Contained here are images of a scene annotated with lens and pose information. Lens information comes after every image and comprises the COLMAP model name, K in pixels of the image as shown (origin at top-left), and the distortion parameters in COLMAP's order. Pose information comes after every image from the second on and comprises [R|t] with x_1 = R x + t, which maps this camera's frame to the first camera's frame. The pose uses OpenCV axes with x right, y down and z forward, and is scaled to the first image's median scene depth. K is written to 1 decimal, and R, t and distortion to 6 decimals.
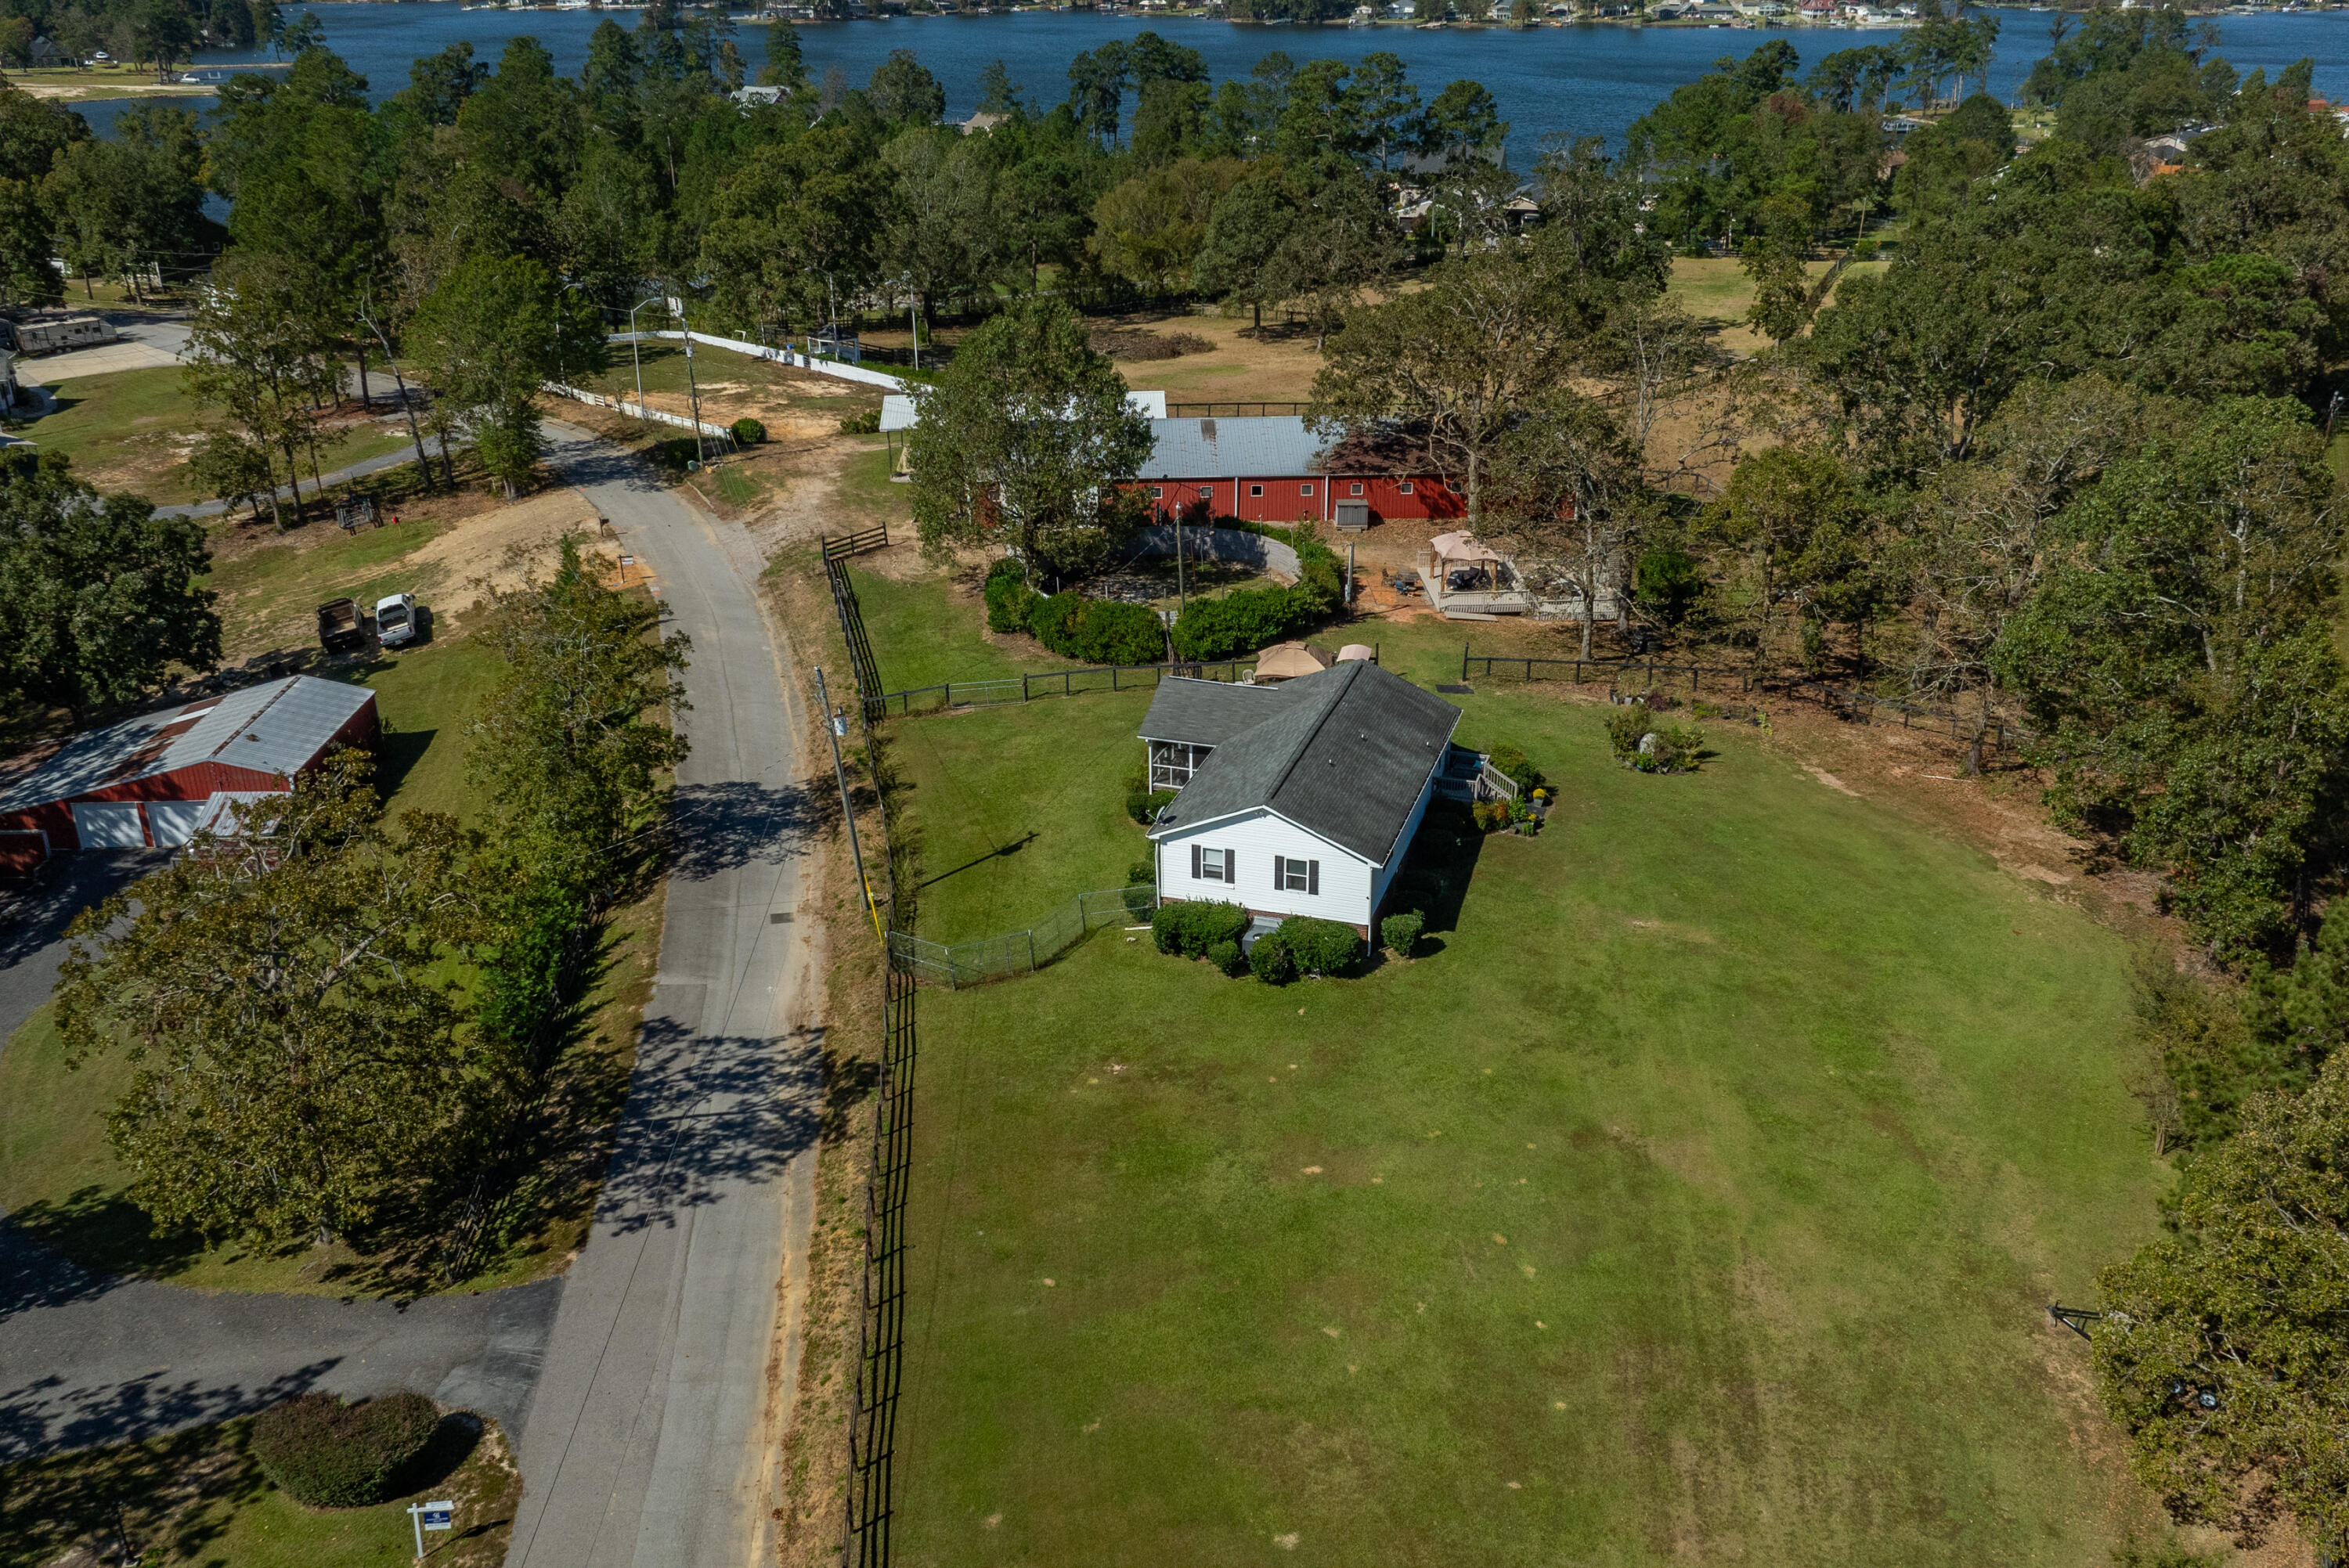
lens RADIAL K [[1962.1, 0, 1174.5], [0, 1962.1, 784.0], [0, 0, 1]] dist [-0.012099, -0.020861]
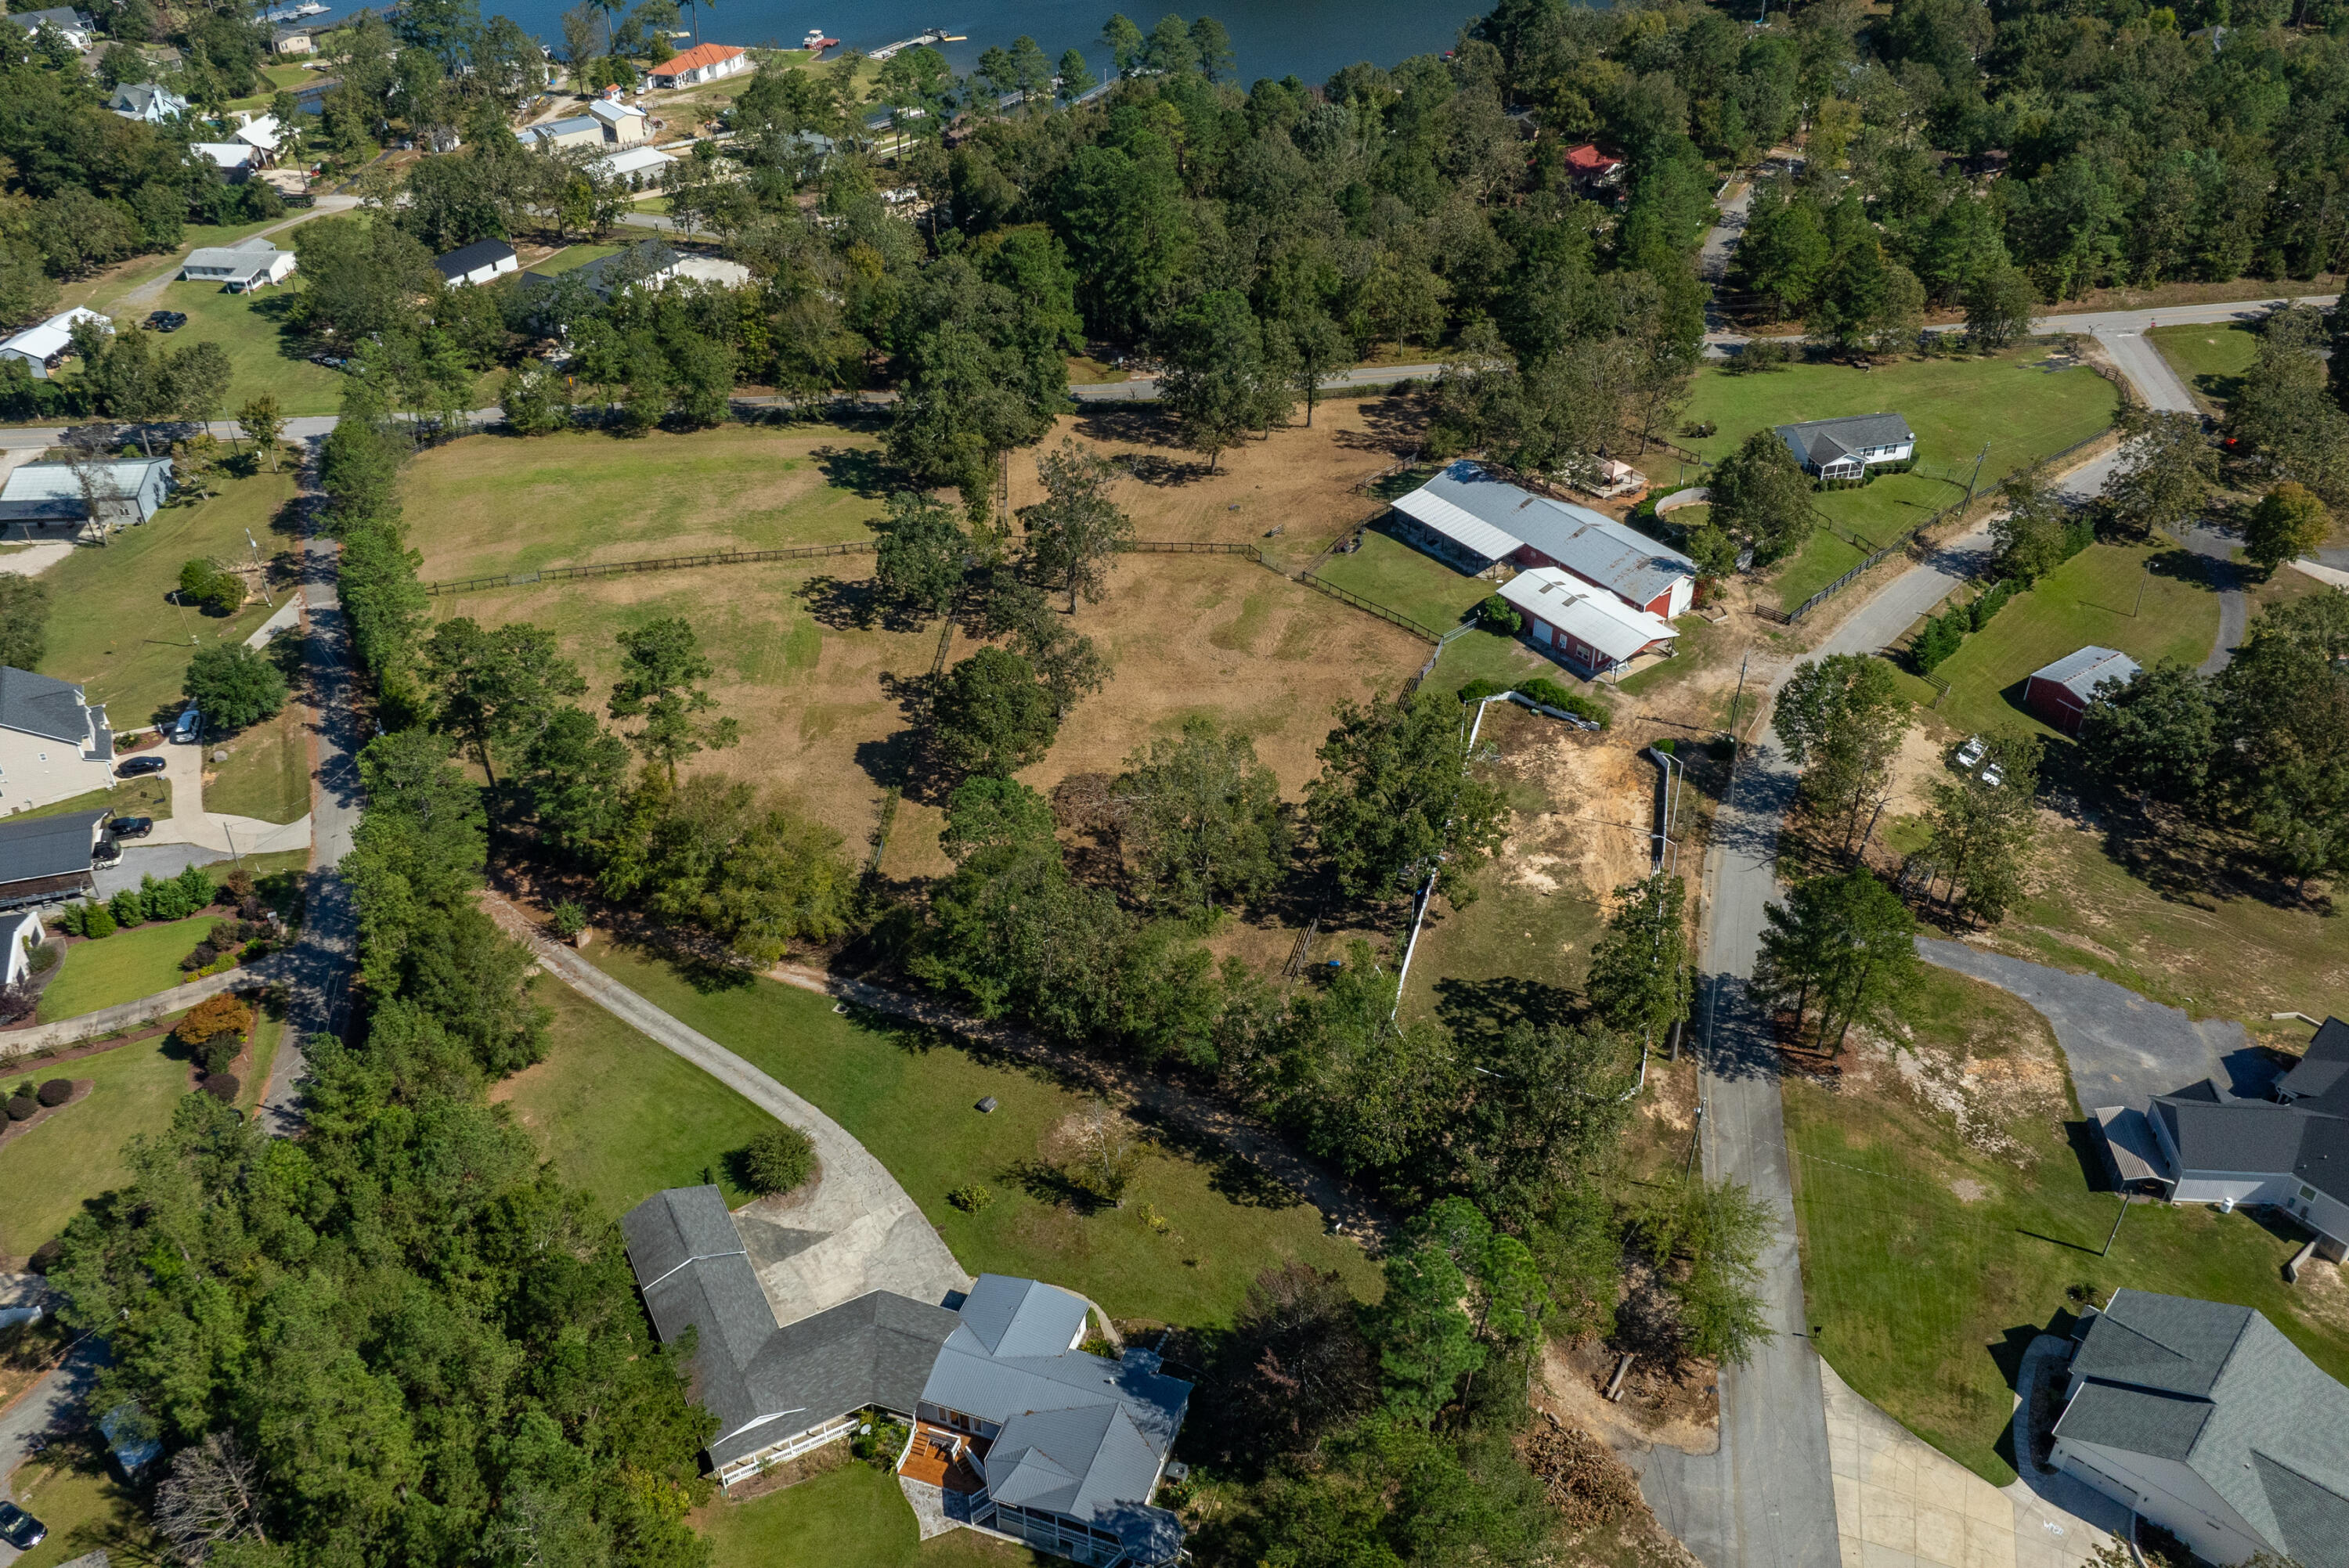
lens RADIAL K [[1962.1, 0, 1174.5], [0, 1962.1, 784.0], [0, 0, 1]] dist [-0.012099, -0.020861]
pose [[-0.552438, -0.471477, 0.687402, -1.846150], [0.342369, 0.623548, 0.702830, -2.342431], [-0.759997, 0.623616, -0.183053, 2.833515]]
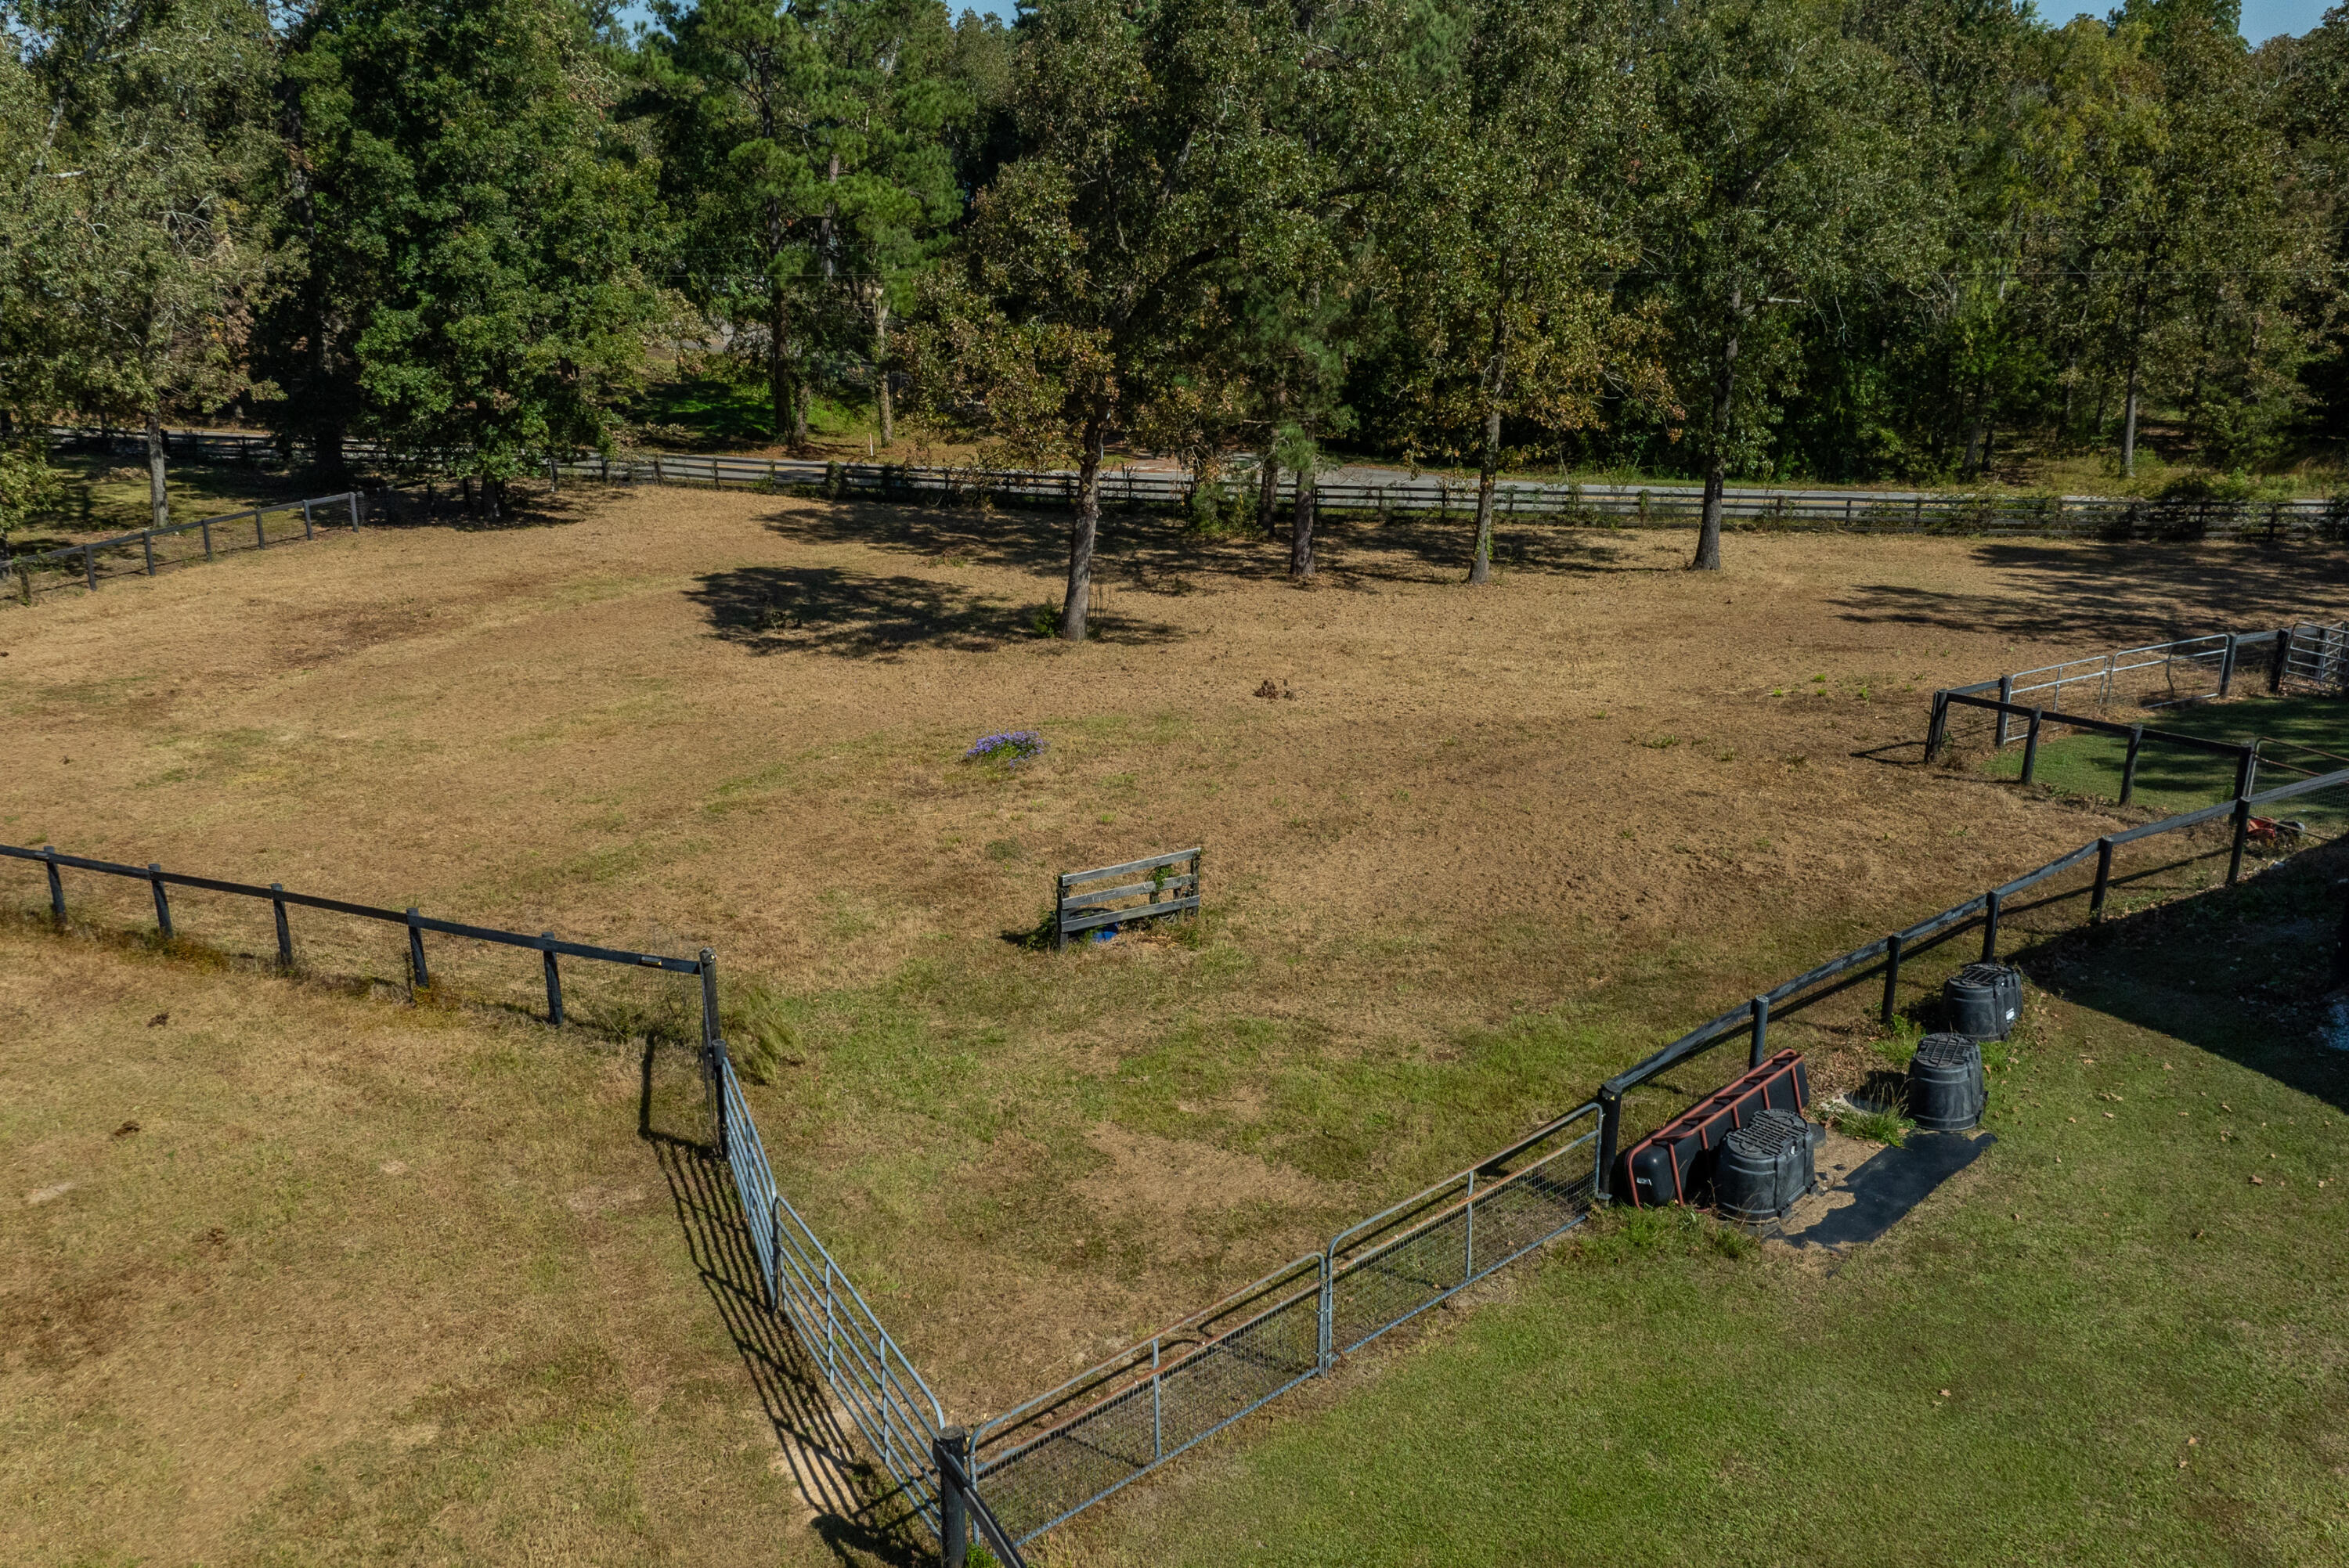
lens RADIAL K [[1962.1, 0, 1174.5], [0, 1962.1, 784.0], [0, 0, 1]] dist [-0.012099, -0.020861]
pose [[-0.277937, -0.308264, 0.909794, 0.105122], [0.388055, 0.830358, 0.399897, -0.486734], [-0.878729, 0.464197, -0.111164, 1.905616]]
